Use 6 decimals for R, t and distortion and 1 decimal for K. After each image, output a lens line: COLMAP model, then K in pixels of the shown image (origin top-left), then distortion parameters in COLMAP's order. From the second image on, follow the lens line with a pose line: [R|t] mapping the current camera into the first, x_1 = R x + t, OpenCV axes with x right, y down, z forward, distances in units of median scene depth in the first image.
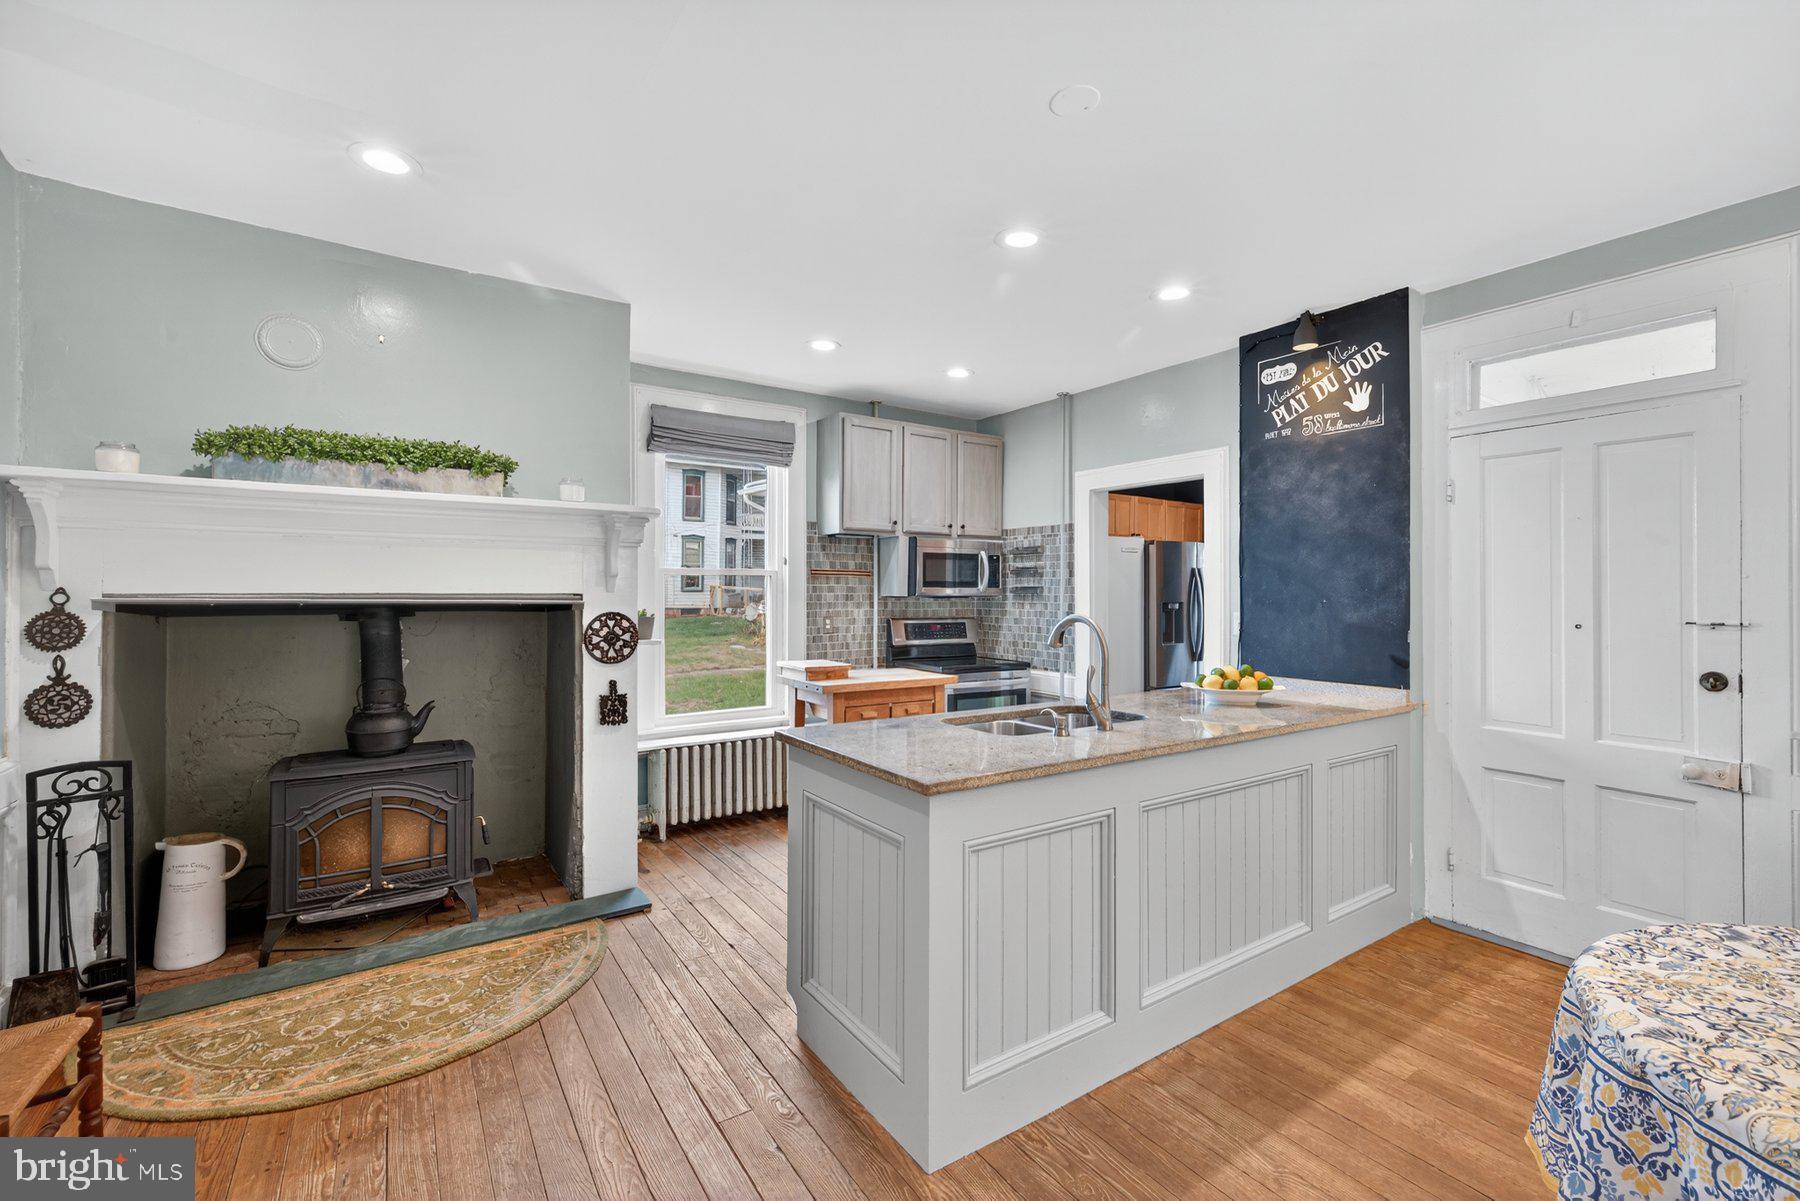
lens RADIAL K [[751.6, 0, 893.6], [0, 751.6, 593.6], [0, 0, 1]] dist [0.002359, -0.000144]
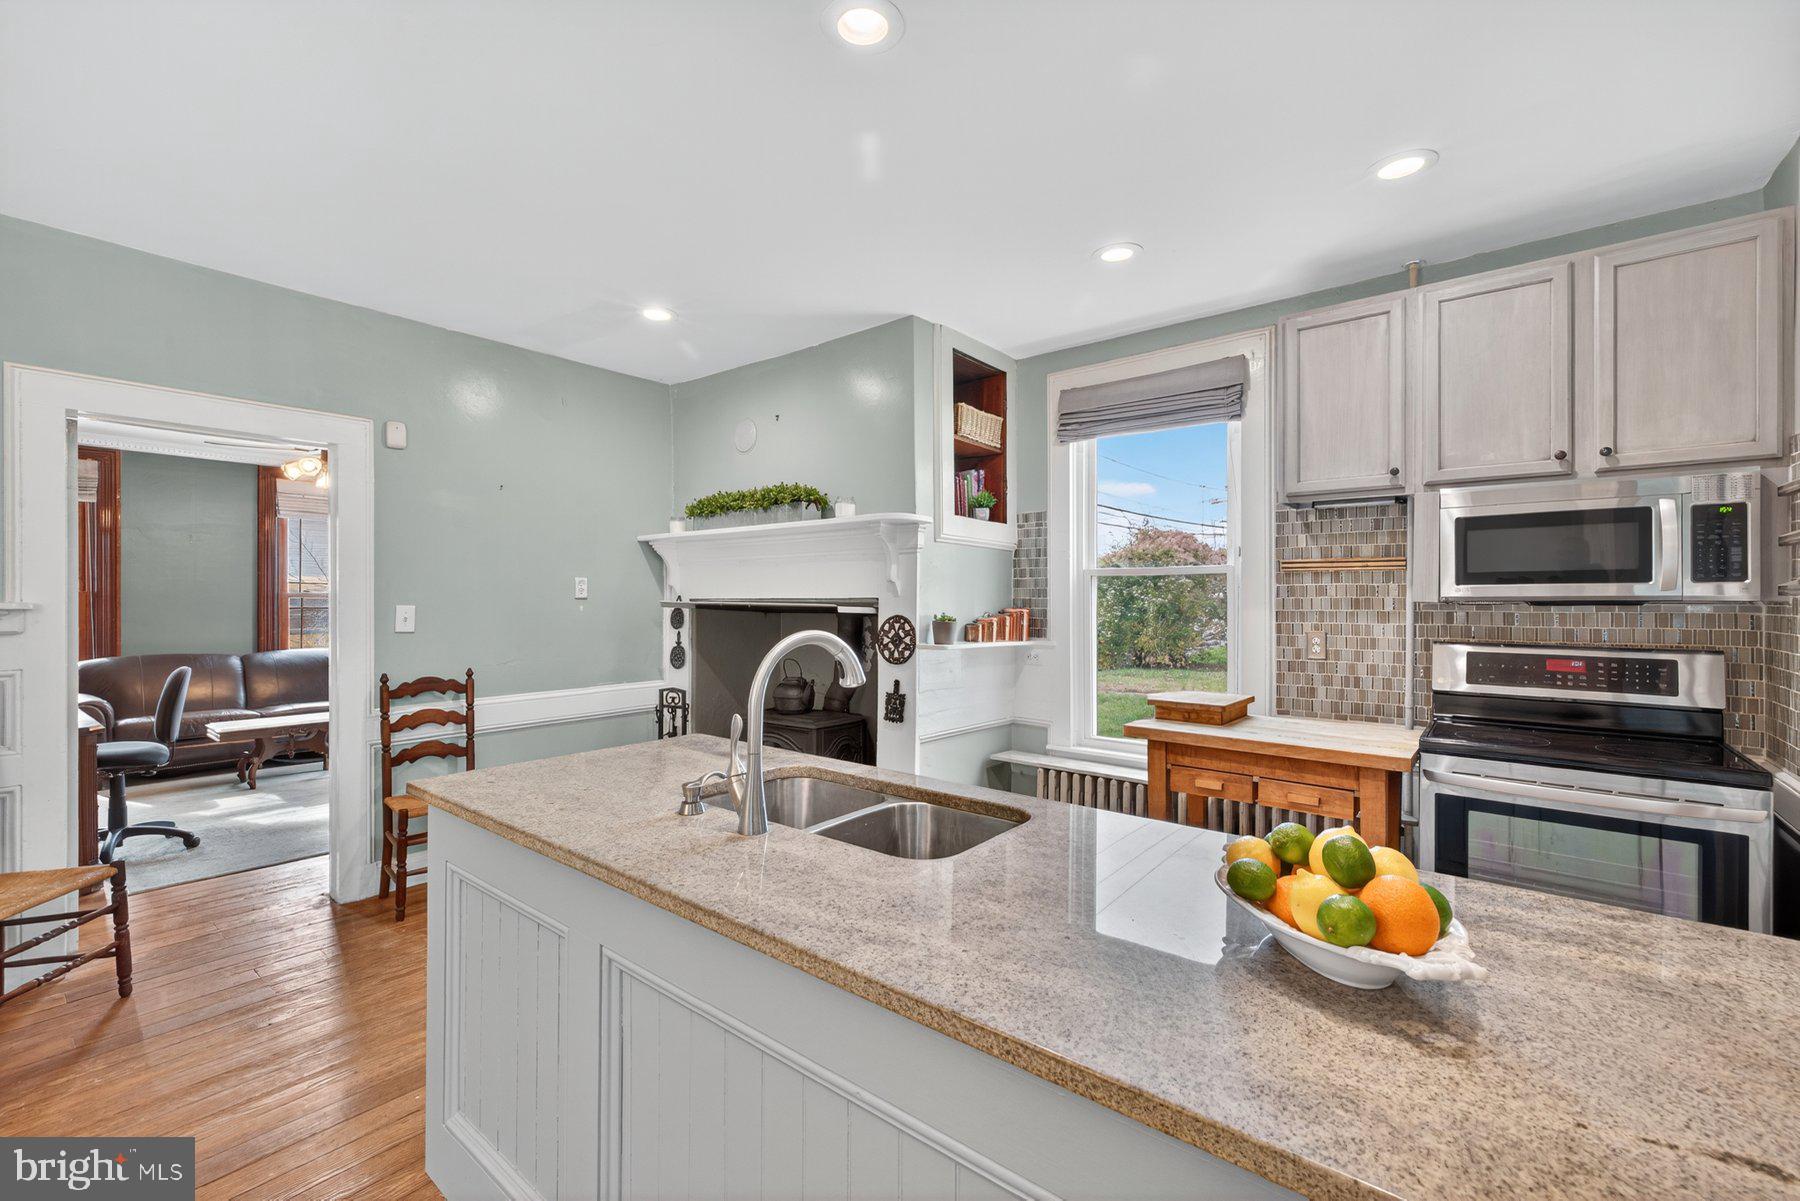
lens RADIAL K [[751.6, 0, 903.5], [0, 751.6, 604.1], [0, 0, 1]] dist [0.002359, -0.000144]
pose [[0.295043, -0.000591, -0.955484, 0.628326], [-0.001450, 0.999998, -0.001066, 0.009760], [0.955483, 0.001700, 0.295042, 0.691143]]
